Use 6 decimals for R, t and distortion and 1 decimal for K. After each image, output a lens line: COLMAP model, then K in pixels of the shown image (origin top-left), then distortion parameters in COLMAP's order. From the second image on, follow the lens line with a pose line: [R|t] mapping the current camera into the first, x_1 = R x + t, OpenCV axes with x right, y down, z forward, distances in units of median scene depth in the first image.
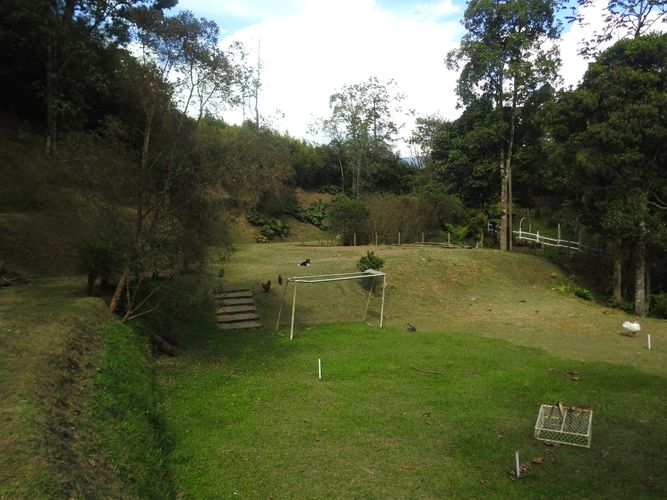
lens RADIAL K [[575.7, 0, 333.5], [0, 575.7, 249.4], [0, 0, 1]] dist [-0.007386, -0.001727]
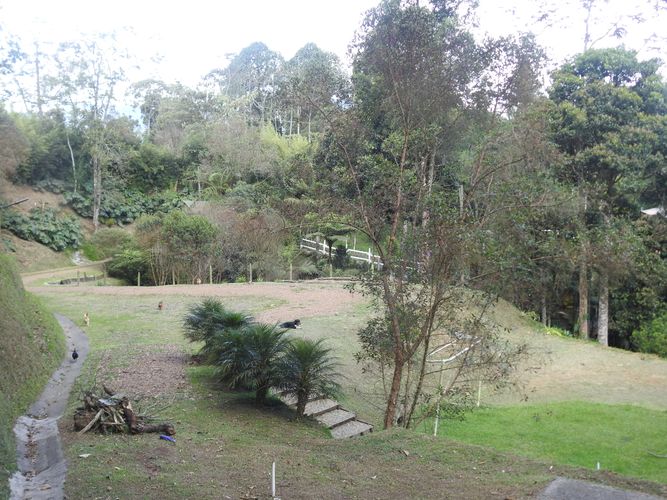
lens RADIAL K [[838.6, 0, 334.3], [0, 838.6, 245.4], [0, 0, 1]] dist [0.024520, 0.000000]
pose [[0.864122, -0.023327, 0.502742, -0.238690], [0.028579, 0.999588, -0.002743, -0.030887], [-0.502471, 0.016738, 0.864432, 0.034040]]
